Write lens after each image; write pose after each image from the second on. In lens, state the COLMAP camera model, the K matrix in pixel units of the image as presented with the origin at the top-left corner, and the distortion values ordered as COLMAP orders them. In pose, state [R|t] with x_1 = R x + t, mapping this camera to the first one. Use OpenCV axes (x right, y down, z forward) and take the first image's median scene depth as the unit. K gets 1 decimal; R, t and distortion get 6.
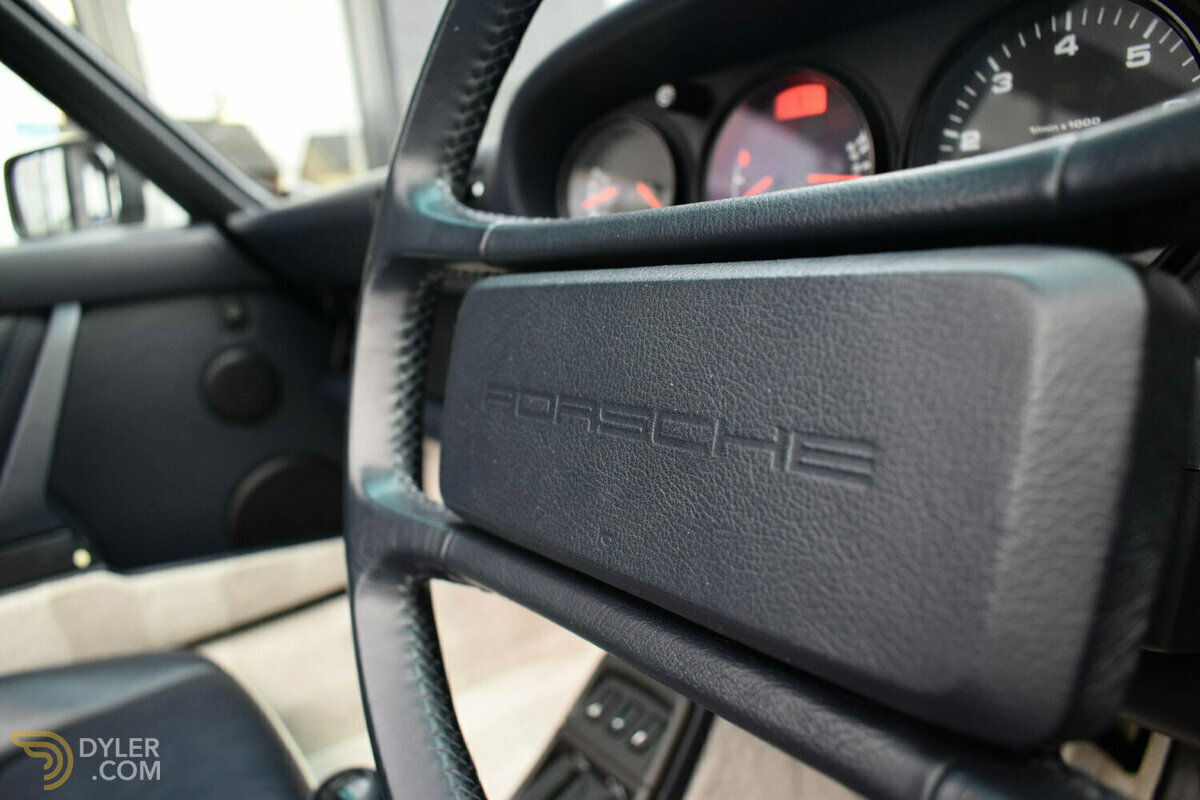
lens RADIAL K [[918.9, 0, 596.3], [0, 918.9, 416.1], [0, 0, 1]] dist [-0.042217, 0.066039]
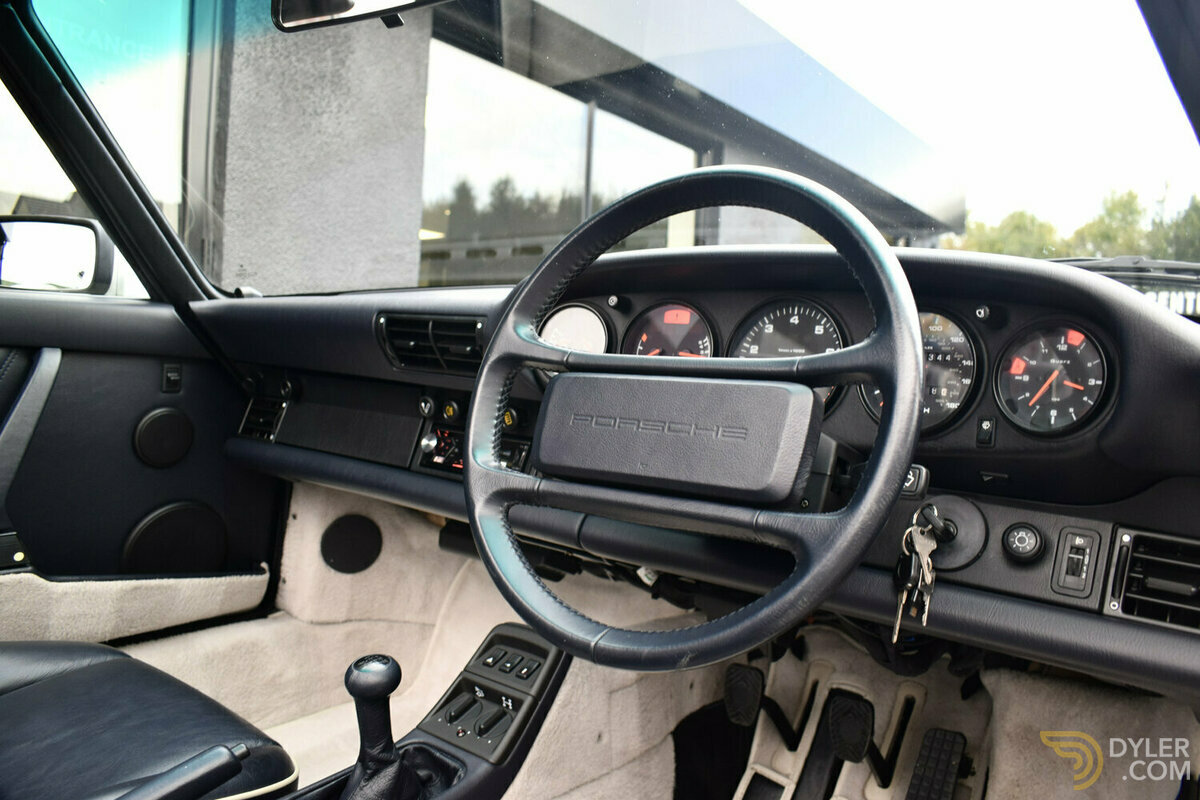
lens RADIAL K [[918.9, 0, 596.3], [0, 918.9, 416.1], [0, 0, 1]] dist [-0.042217, 0.066039]
pose [[0.948271, 0.150530, 0.279504, -0.630069], [-0.103187, 0.978778, -0.177049, 0.334432], [-0.300223, 0.139049, 0.943680, -1.112082]]
